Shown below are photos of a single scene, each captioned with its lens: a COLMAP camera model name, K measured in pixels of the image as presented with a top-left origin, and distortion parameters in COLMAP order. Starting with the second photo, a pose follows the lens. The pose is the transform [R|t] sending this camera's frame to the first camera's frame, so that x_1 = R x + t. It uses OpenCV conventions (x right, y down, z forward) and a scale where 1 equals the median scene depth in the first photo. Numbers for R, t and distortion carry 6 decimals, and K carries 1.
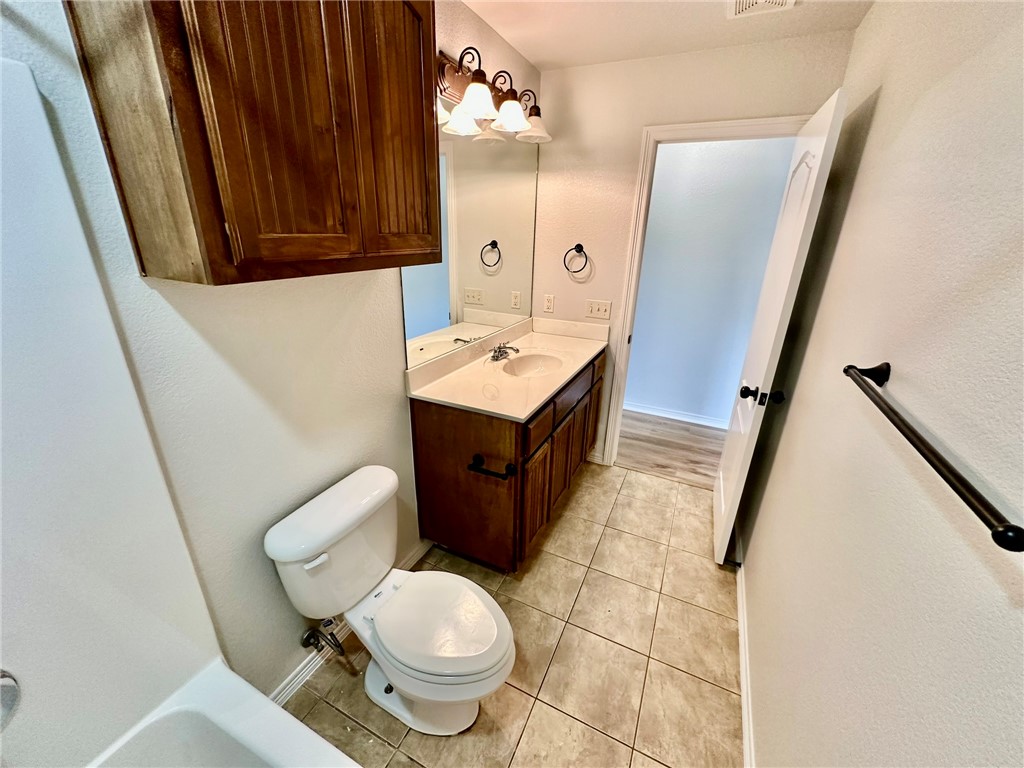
lens RADIAL K [[406.8, 0, 512.0], [0, 406.8, 384.0], [0, 0, 1]] dist [0.001267, -0.000068]
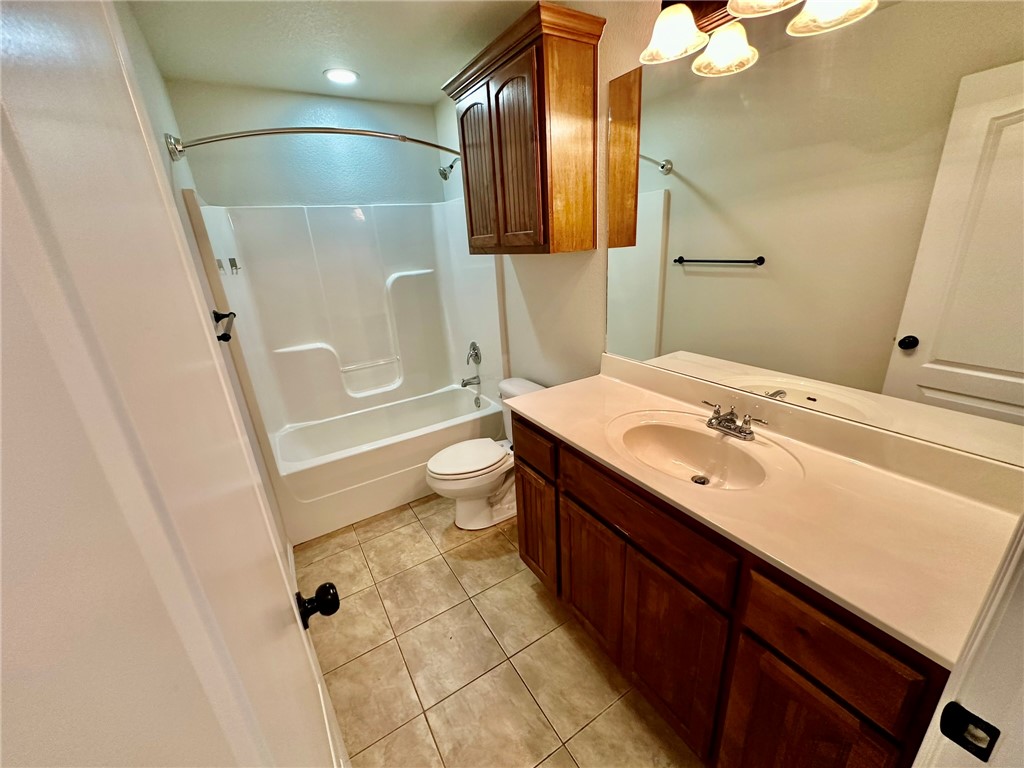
lens RADIAL K [[406.8, 0, 512.0], [0, 406.8, 384.0], [0, 0, 1]] dist [0.001267, -0.000068]
pose [[-0.536518, 0.287438, -0.793428, 0.710108], [-0.257869, 0.839392, 0.478461, -0.392089], [0.803525, 0.461303, -0.376227, 1.157520]]
